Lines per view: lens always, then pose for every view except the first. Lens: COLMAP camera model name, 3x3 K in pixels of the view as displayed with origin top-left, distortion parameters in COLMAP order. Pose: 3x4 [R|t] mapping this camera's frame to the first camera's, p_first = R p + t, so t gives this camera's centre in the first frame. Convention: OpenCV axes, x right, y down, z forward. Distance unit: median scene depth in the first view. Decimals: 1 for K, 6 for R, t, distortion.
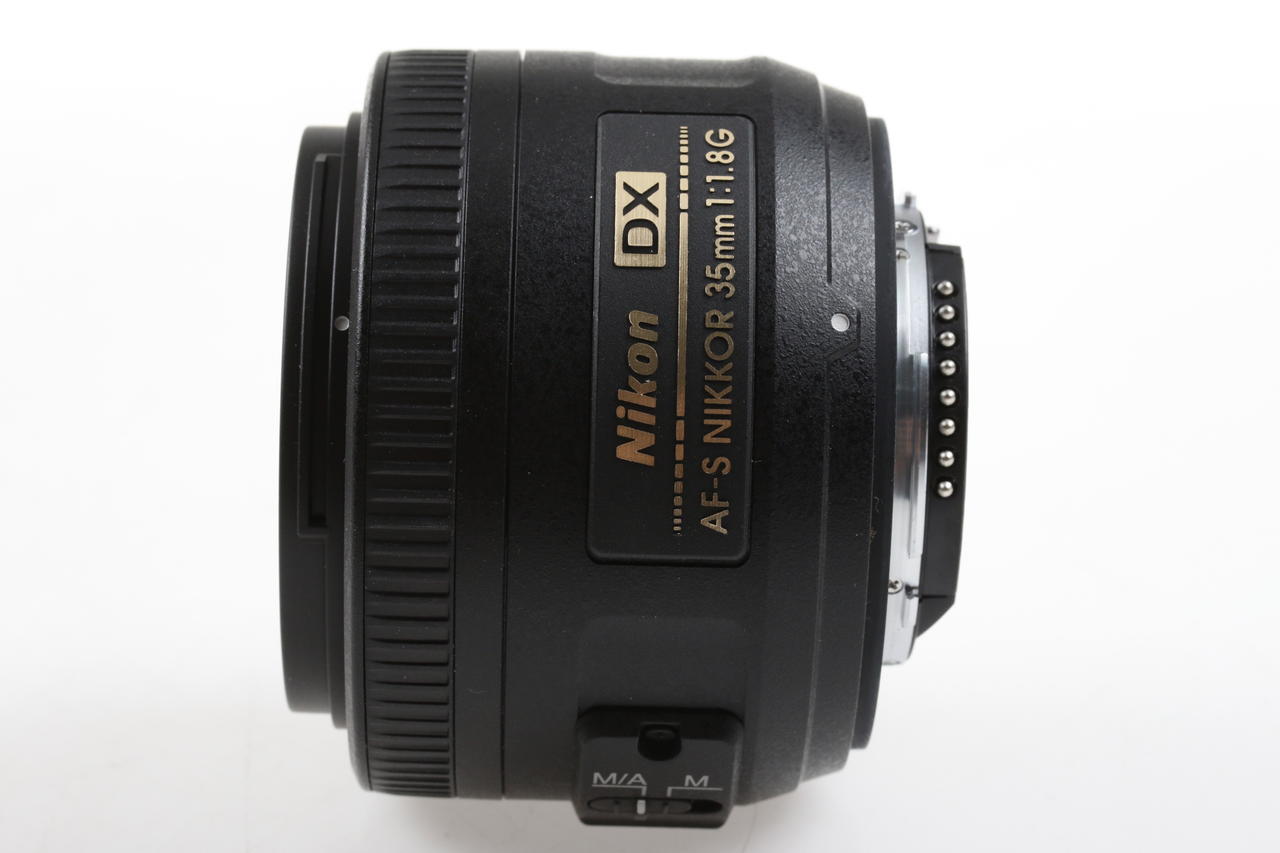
lens RADIAL K [[3657.5, 0, 639.8], [0, 3657.5, 427.1], [0, 0, 1]] dist [0.322469, 0.000000]
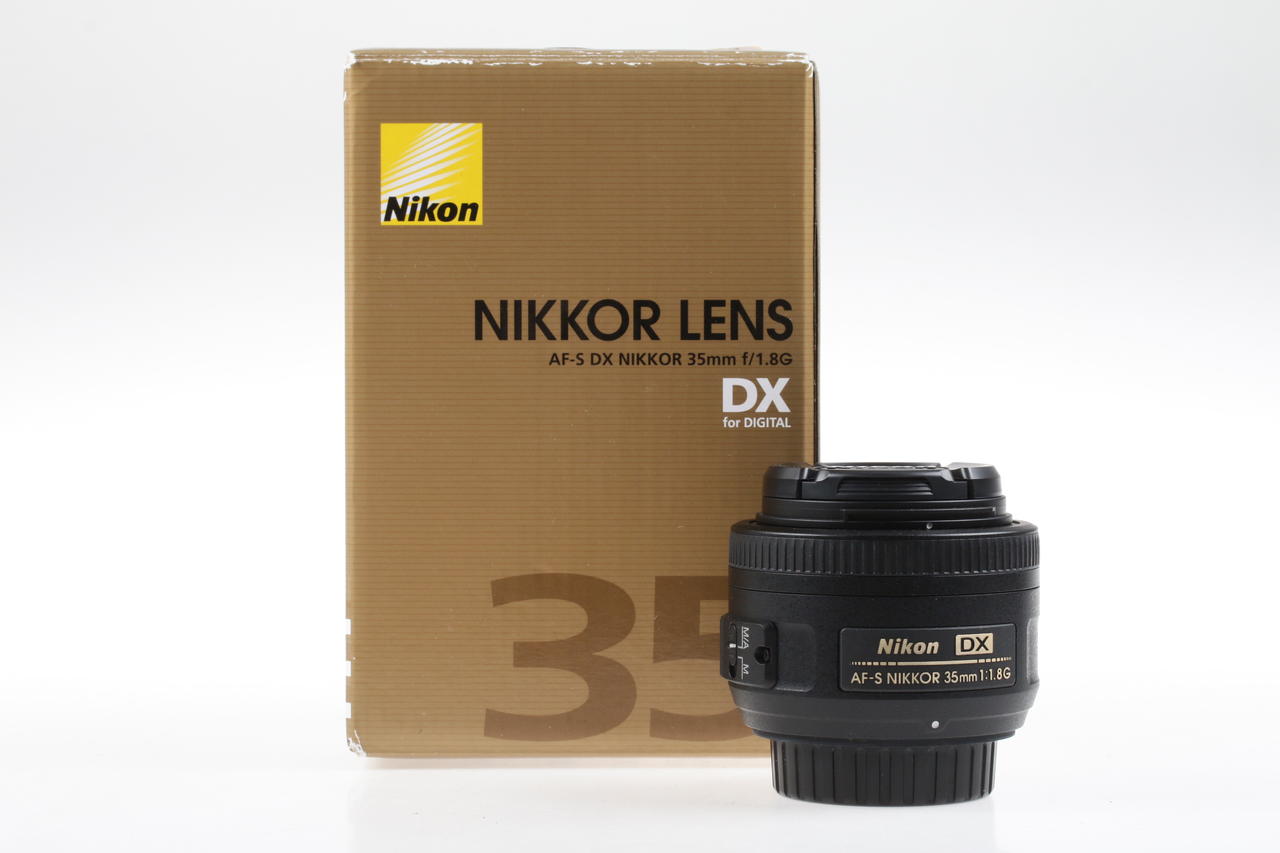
lens RADIAL K [[3657.5, 0, 640.4], [0, 3657.5, 427.3], [0, 0, 1]] dist [0.322469, 0.000000]
pose [[0.027806, 0.999318, 0.024307, -0.218938], [-0.999608, 0.027880, -0.002693, 0.177098], [-0.003368, -0.024223, 0.999701, -1.534378]]
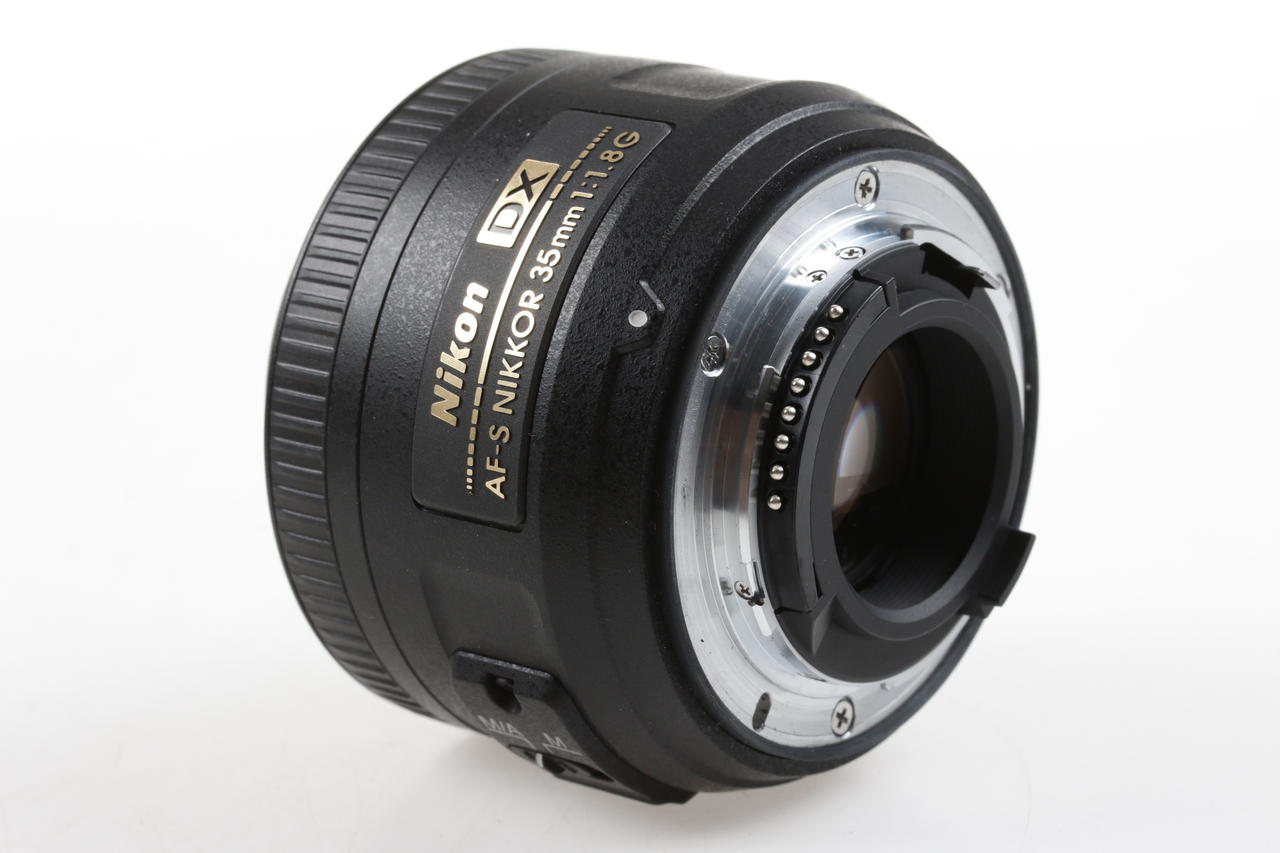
lens RADIAL K [[3657.5, 0, 639.3], [0, 3657.5, 426.2], [0, 0, 1]] dist [0.322469, 0.000000]
pose [[0.759090, 0.132315, -0.637397, 0.733862], [-0.156282, 0.987532, 0.018879, -0.018252], [0.631948, 0.085283, 0.770305, 0.200257]]
